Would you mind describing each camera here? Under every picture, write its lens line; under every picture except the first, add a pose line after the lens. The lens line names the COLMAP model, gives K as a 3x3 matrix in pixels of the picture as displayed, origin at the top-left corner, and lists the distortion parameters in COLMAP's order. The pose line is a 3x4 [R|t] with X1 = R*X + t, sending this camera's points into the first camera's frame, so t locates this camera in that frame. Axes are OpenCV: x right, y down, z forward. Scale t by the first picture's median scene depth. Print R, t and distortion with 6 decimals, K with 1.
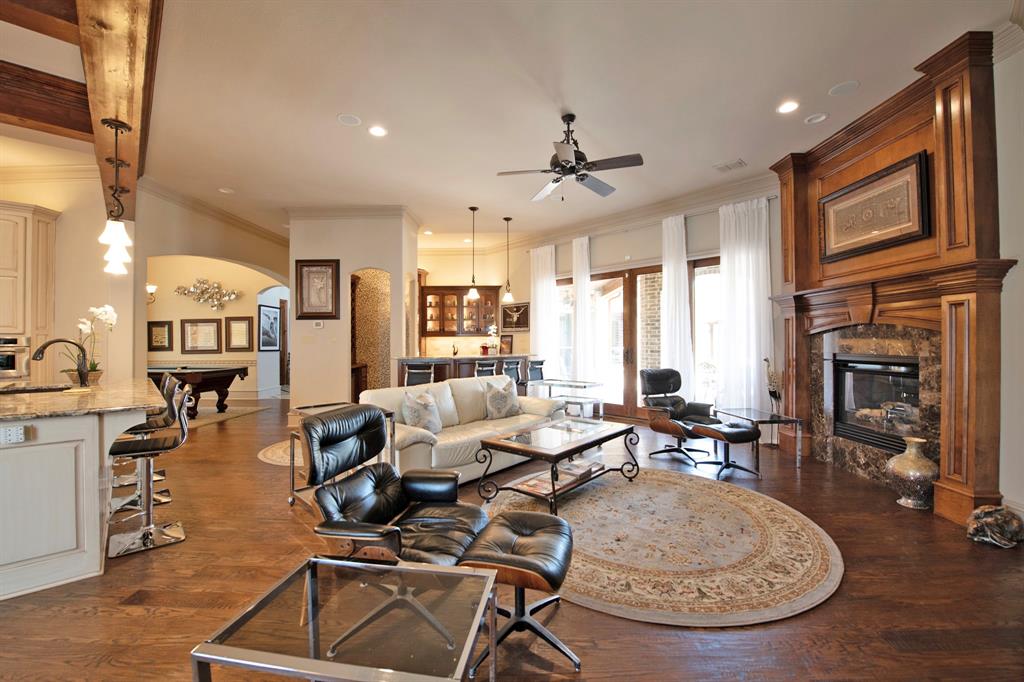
lens RADIAL K [[407.4, 0, 513.8], [0, 407.4, 339.7], [0, 0, 1]] dist [-0.021959, -0.000457]
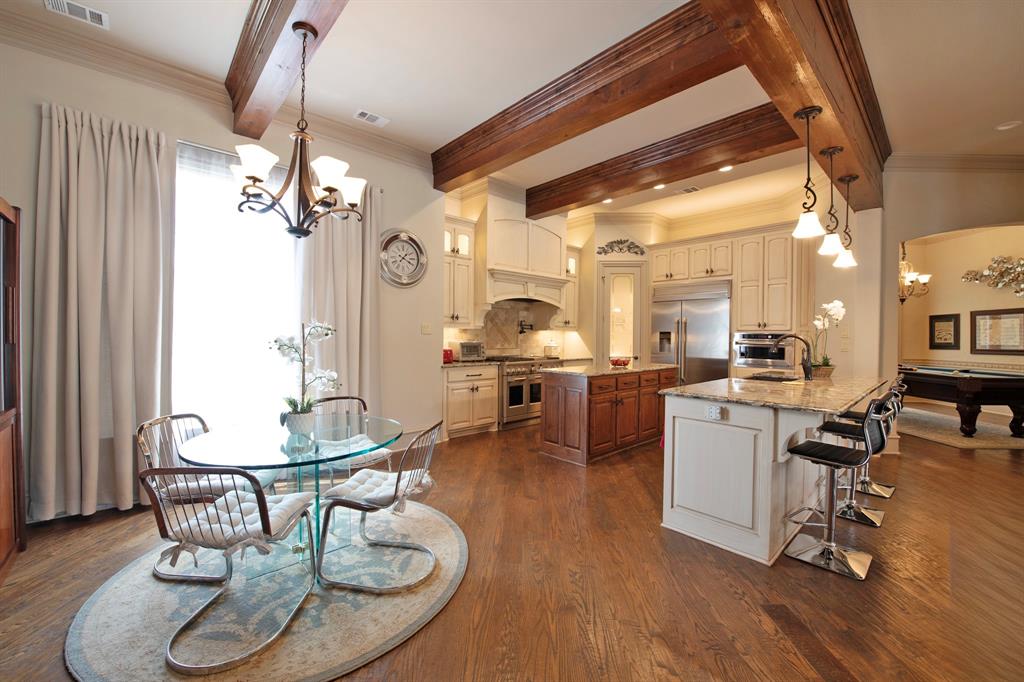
lens RADIAL K [[407.4, 0, 507.7], [0, 407.4, 339.8], [0, 0, 1]] dist [-0.021959, -0.000457]
pose [[-0.029375, 0.012740, -0.999487, -0.000308], [-0.003730, 0.999910, 0.012855, 0.001119], [0.999562, 0.004106, -0.029325, 0.179564]]
